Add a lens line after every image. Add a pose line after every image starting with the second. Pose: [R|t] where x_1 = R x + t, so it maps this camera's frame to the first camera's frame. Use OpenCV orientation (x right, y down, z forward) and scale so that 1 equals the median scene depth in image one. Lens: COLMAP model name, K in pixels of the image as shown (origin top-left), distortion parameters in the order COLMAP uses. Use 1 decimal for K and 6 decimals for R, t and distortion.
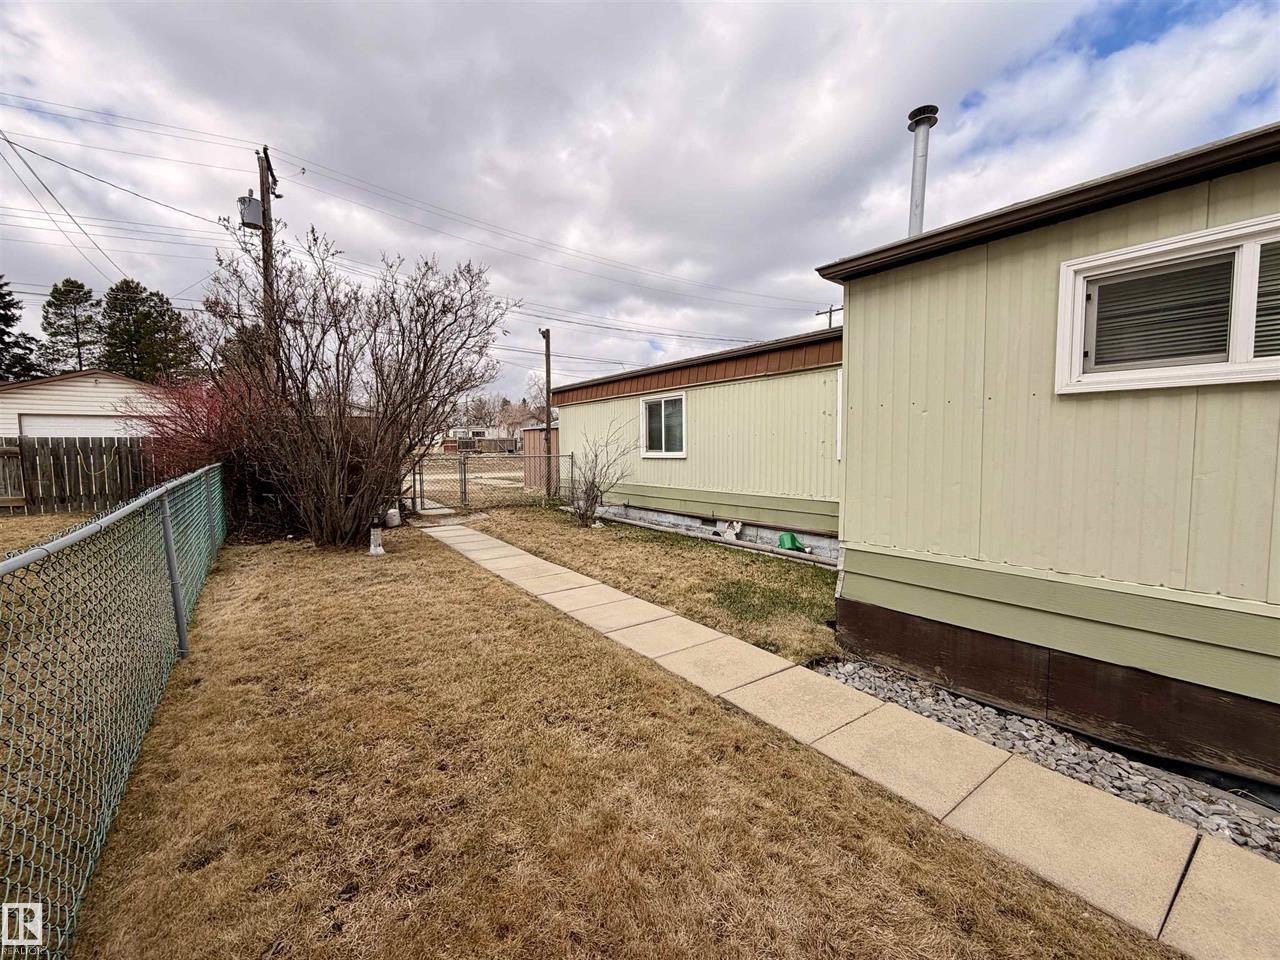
lens RADIAL K [[520.6, 0, 632.2], [0, 520.6, 478.6], [0, 0, 1]] dist [0.012656, -0.000112]
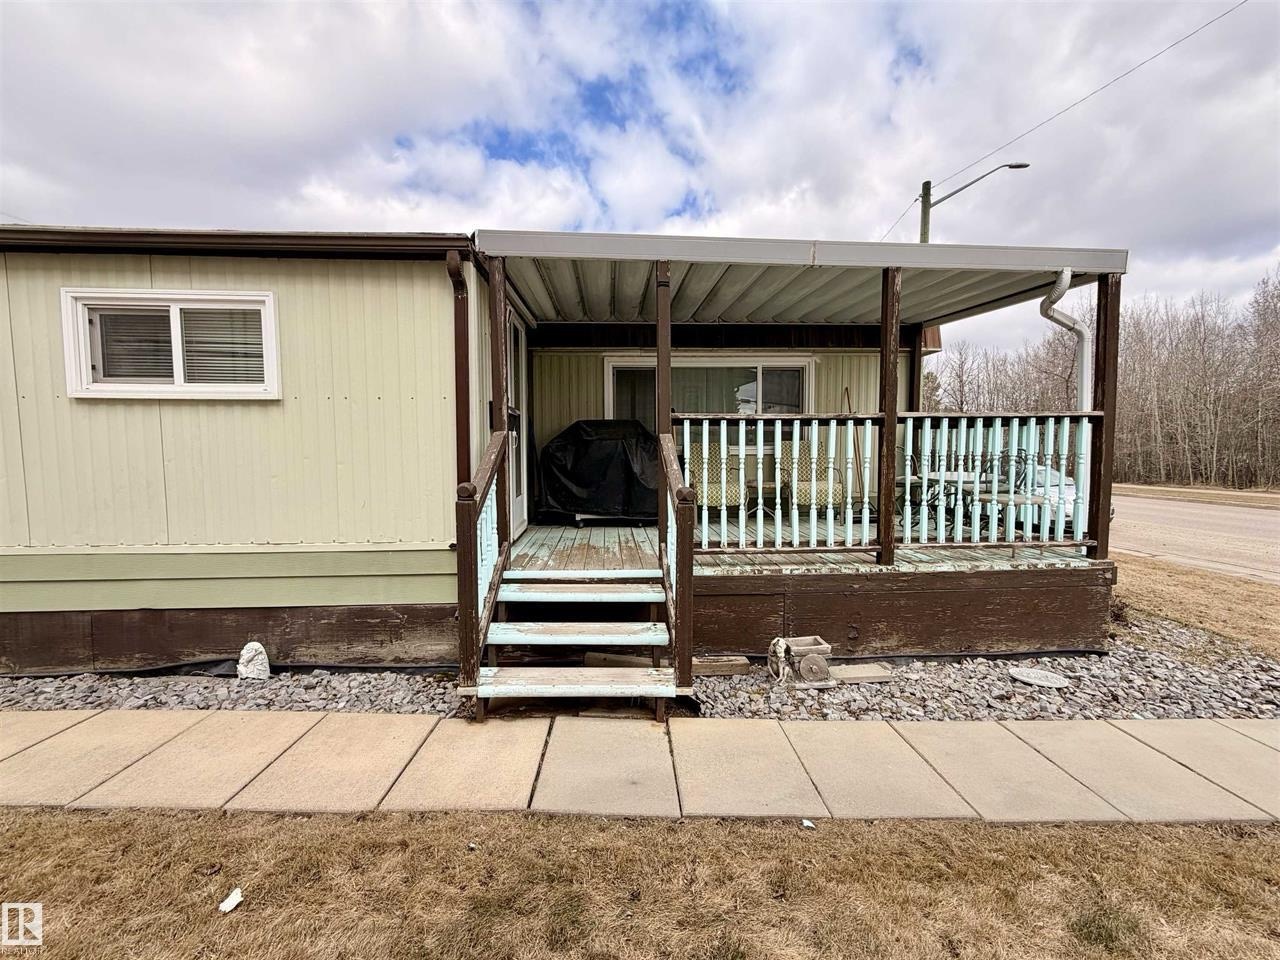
lens RADIAL K [[500.1, 0, 641.3], [0, 500.1, 472.9], [0, 0, 1]] dist [-0.009351, 0.000461]
pose [[0.557459, -0.045427, 0.828961, 0.600031], [0.048815, 0.998568, 0.021895, 0.048655], [-0.828768, 0.028260, 0.558878, -0.704261]]
